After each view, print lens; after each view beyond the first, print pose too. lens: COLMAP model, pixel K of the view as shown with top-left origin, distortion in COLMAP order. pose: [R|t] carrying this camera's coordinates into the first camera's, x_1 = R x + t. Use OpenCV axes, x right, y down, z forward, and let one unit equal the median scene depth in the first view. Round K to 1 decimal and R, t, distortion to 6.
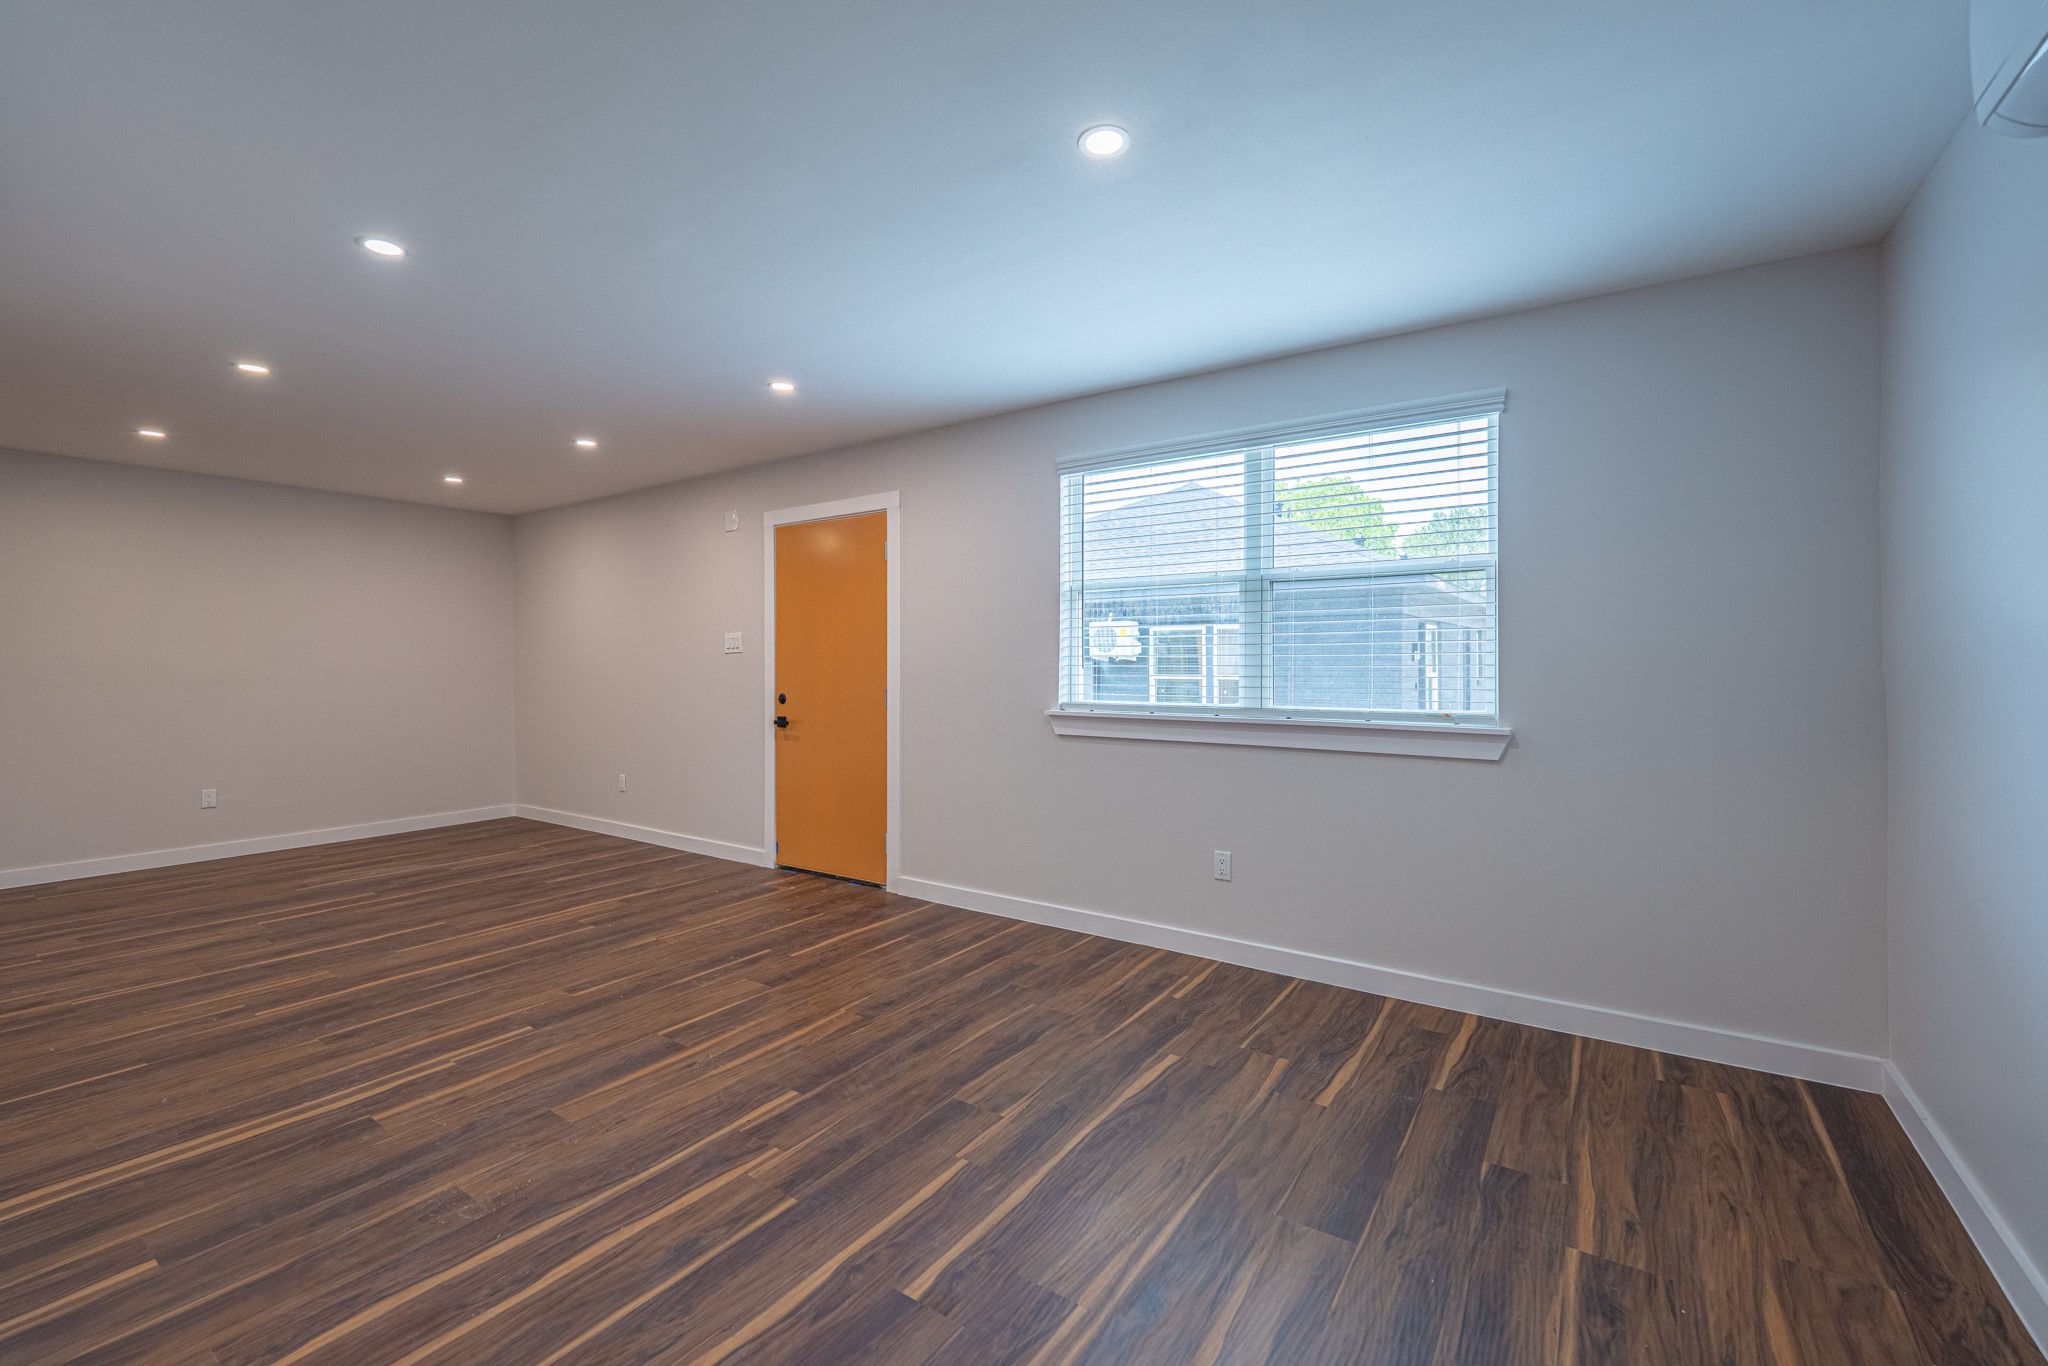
lens RADIAL K [[885.2, 0, 994.5], [0, 885.2, 660.9], [0, 0, 1]] dist [-0.012916, 0.000965]
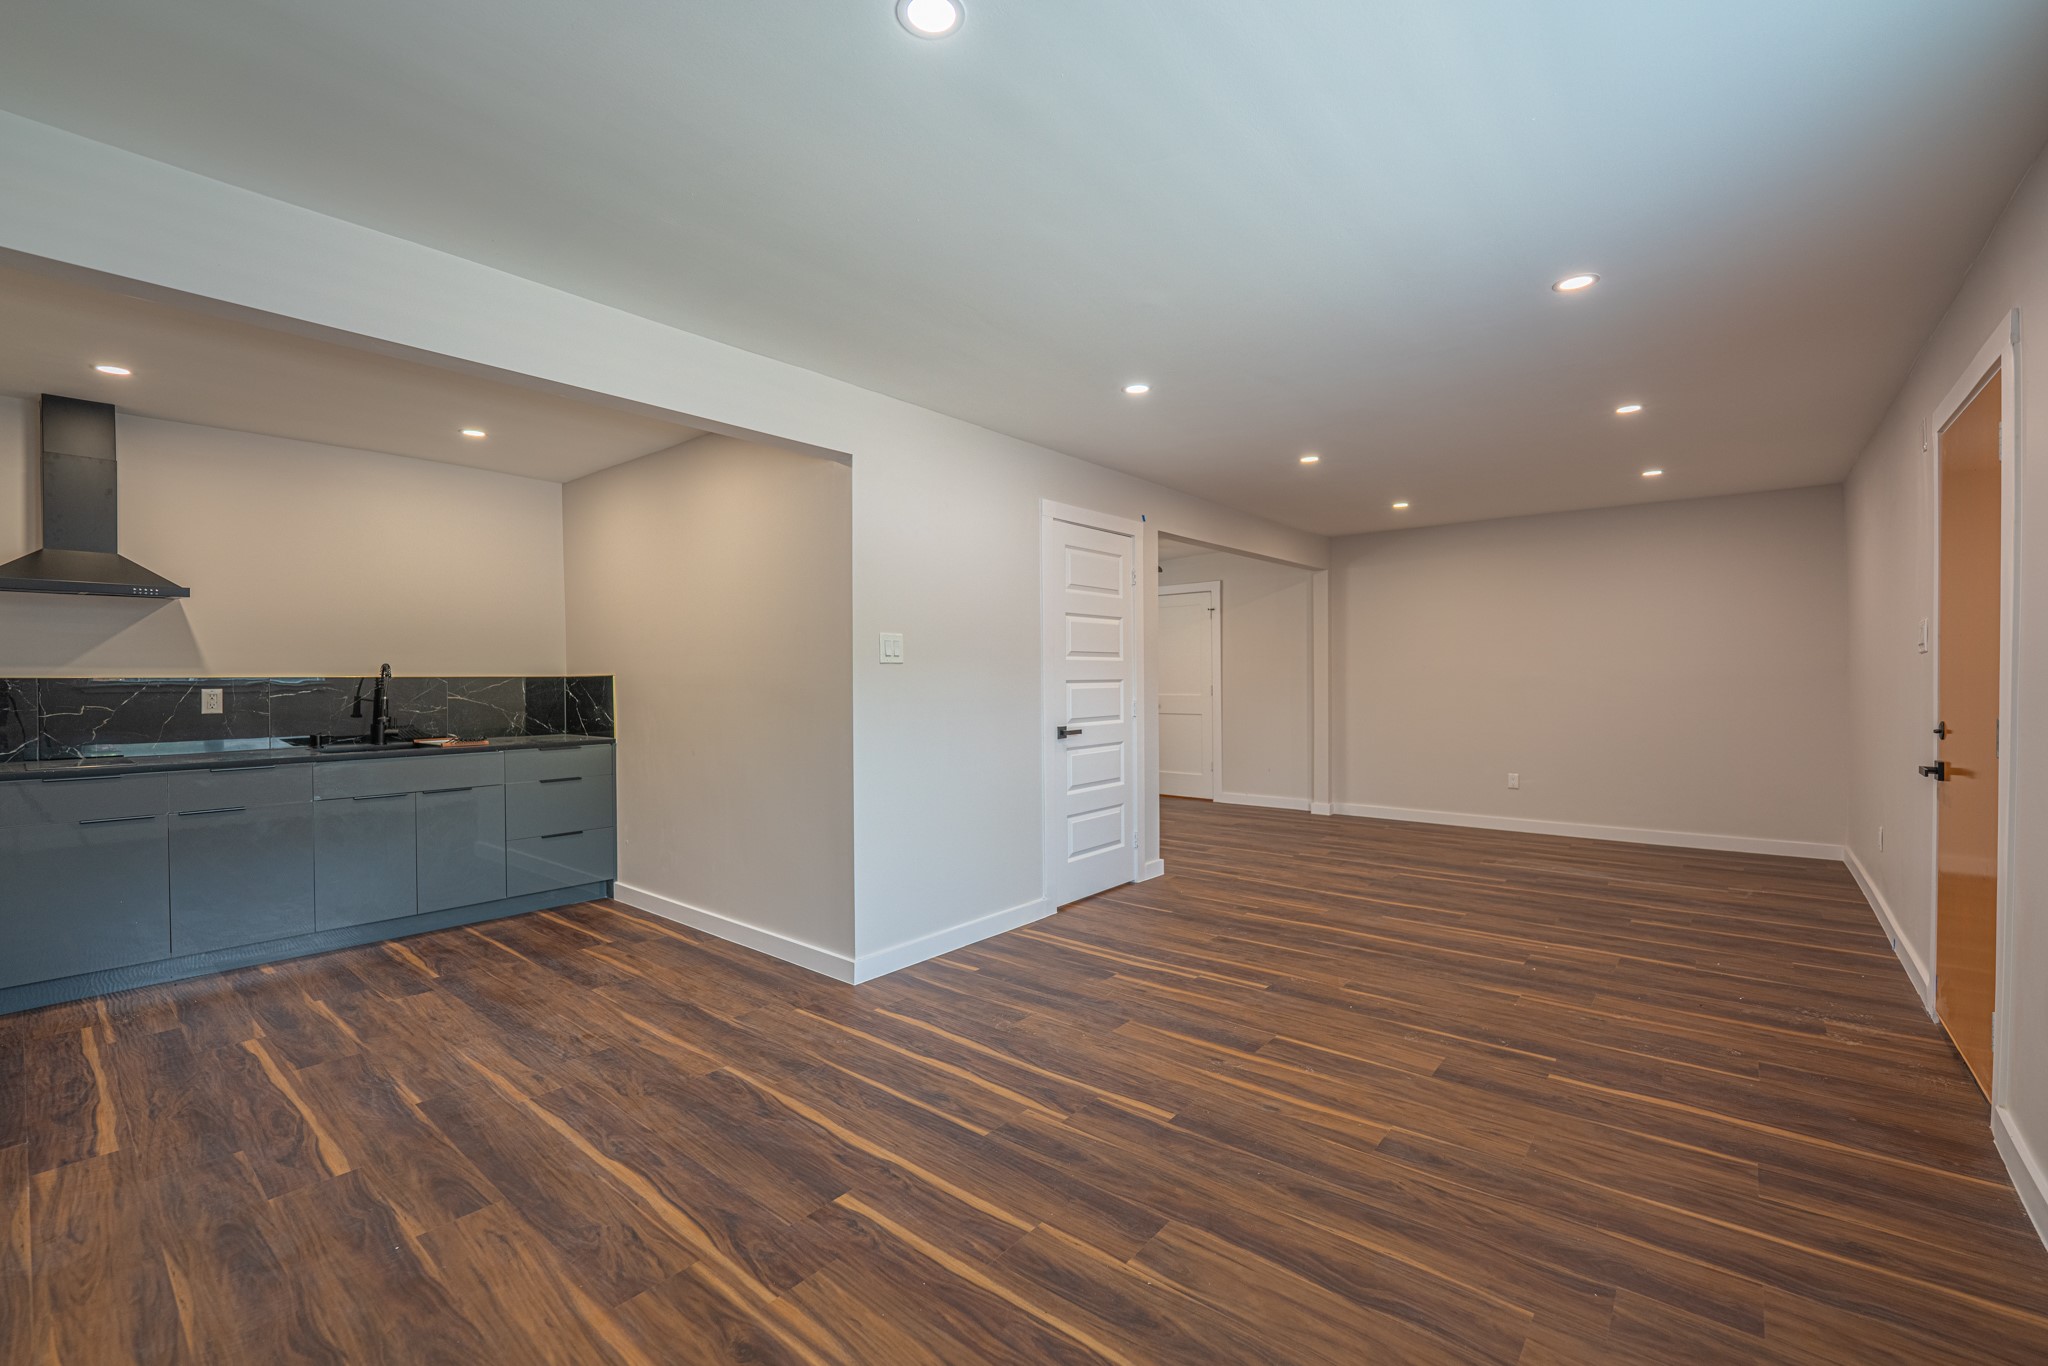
lens RADIAL K [[840.5, 0, 1049.4], [0, 840.5, 689.6], [0, 0, 1]] dist [-0.010540, -0.000454]
pose [[-0.060869, 0.022865, -0.997884, 0.578116], [0.007273, 0.999721, 0.022463, -0.005128], [0.998119, -0.005891, -0.061018, 0.765422]]
